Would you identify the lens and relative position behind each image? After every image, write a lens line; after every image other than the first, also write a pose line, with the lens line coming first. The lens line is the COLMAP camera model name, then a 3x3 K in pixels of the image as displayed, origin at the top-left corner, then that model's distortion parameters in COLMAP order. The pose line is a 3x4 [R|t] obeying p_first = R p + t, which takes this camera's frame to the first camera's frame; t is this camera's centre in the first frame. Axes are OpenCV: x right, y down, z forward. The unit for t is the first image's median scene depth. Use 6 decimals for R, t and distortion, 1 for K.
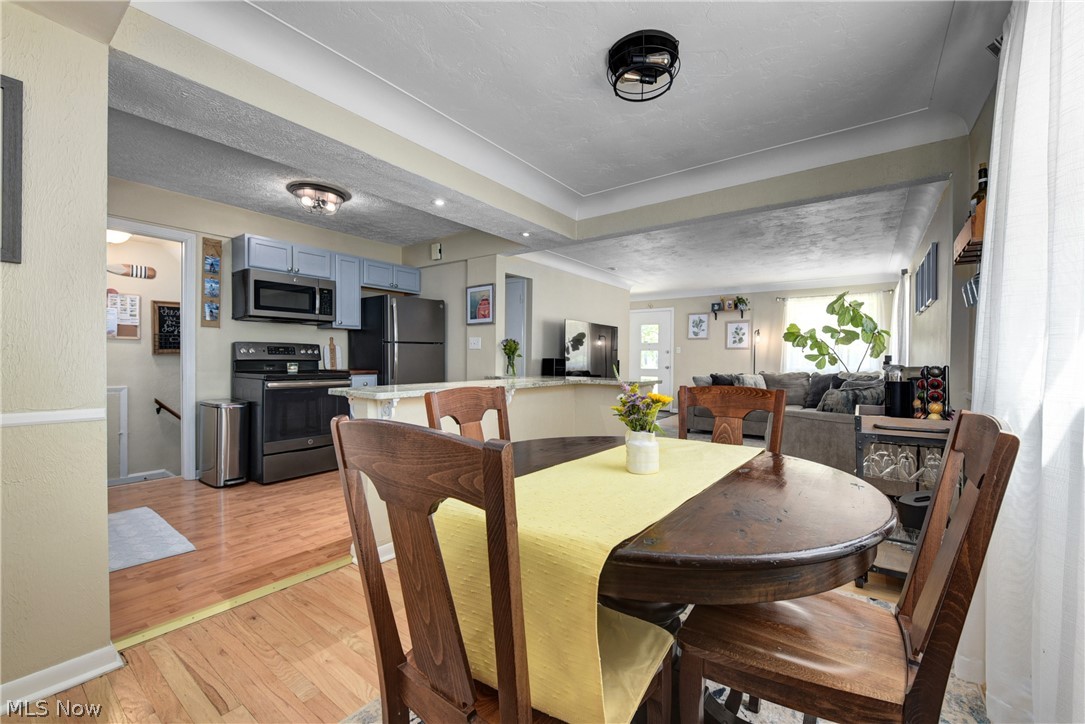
lens RADIAL K [[436.4, 0, 545.6], [0, 436.4, 363.6], [0, 0, 1]] dist [-0.009080, -0.000100]
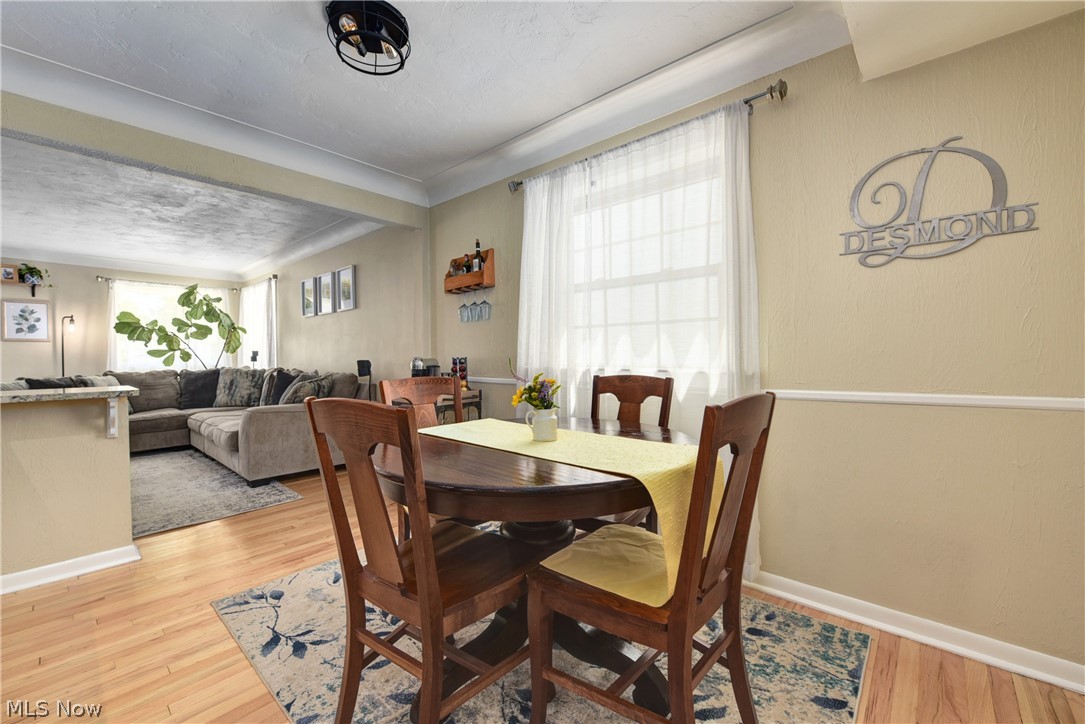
lens RADIAL K [[436.4, 0, 543.0], [0, 436.4, 364.2], [0, 0, 1]] dist [-0.009080, -0.000100]
pose [[0.091664, -0.028700, 0.995376, -0.255211], [0.016952, 0.999485, 0.027257, -0.003269], [-0.995646, 0.014375, 0.092103, 0.213877]]
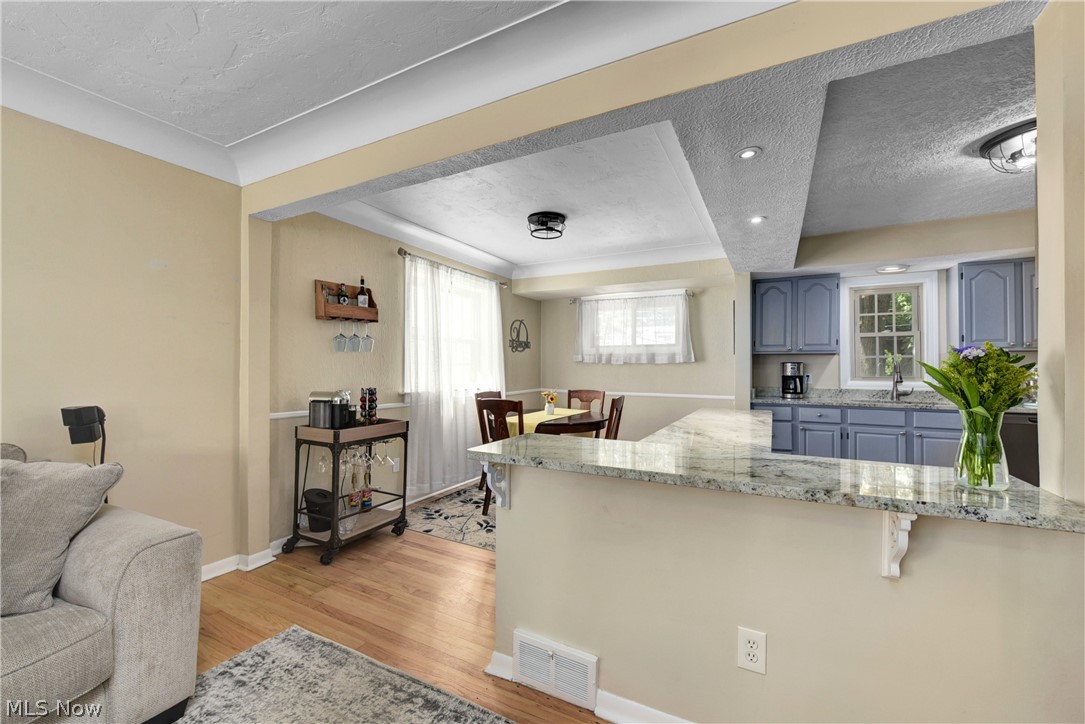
lens RADIAL K [[436.4, 0, 542.8], [0, 436.4, 363.8], [0, 0, 1]] dist [-0.009080, -0.000100]
pose [[-0.989232, -0.013526, -0.145728, 0.188923], [-0.013872, 0.999903, 0.001358, -0.038354], [0.145696, 0.003365, -0.989324, 1.066071]]
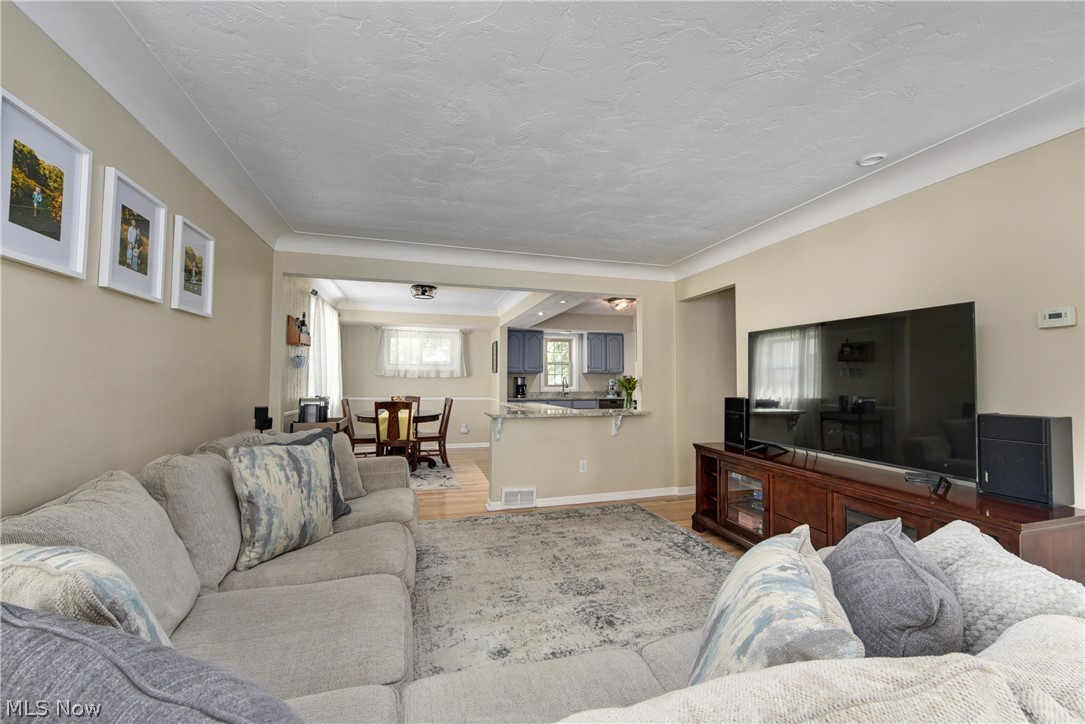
lens RADIAL K [[436.4, 0, 546.5], [0, 436.4, 364.3], [0, 0, 1]] dist [-0.009080, -0.000100]
pose [[-0.597251, -0.041102, -0.801000, 0.779560], [-0.017774, 0.999119, -0.038016, -0.035815], [0.801857, -0.008468, -0.597456, 1.290963]]
